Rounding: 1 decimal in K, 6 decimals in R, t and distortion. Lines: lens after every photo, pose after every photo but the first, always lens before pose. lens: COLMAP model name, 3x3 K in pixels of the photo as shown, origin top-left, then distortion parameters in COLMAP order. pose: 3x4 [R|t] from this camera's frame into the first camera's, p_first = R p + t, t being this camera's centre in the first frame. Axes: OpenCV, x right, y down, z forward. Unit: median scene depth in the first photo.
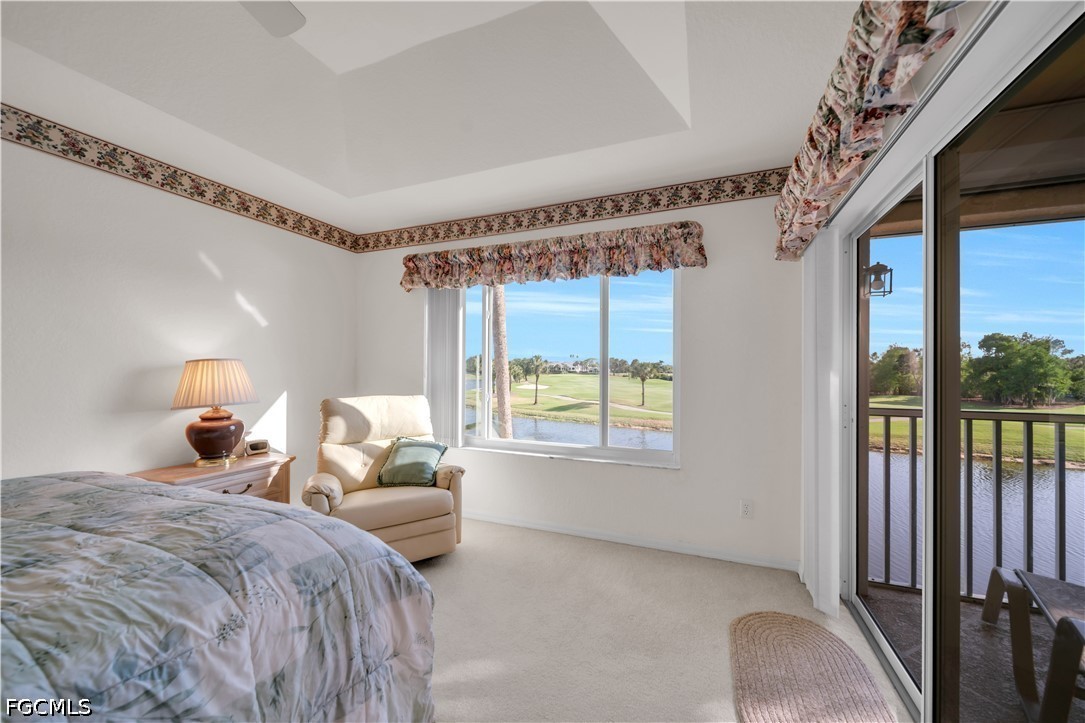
lens RADIAL K [[407.6, 0, 542.5], [0, 407.6, 361.5], [0, 0, 1]] dist [-0.001553, -0.000070]
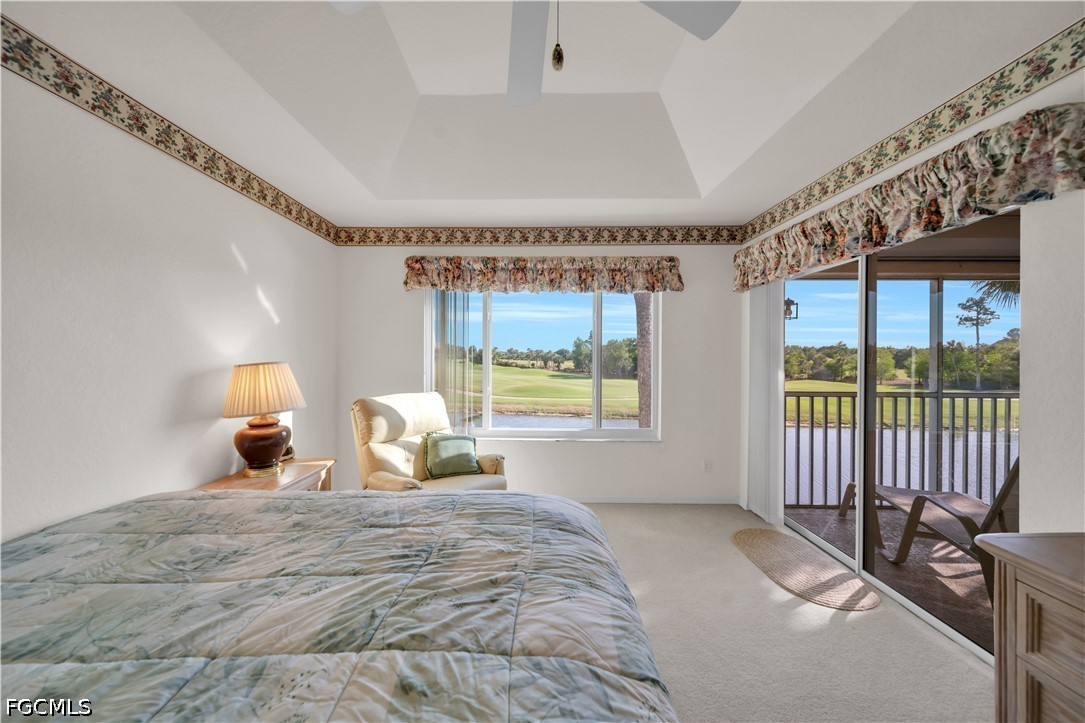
lens RADIAL K [[411.5, 0, 517.3], [0, 411.5, 349.7], [0, 0, 1]] dist [-0.000919, -0.000043]
pose [[0.934326, 0.002434, 0.356412, -0.561604], [-0.004230, 0.999982, 0.004260, -0.037160], [-0.356396, -0.005488, 0.934319, -0.083128]]
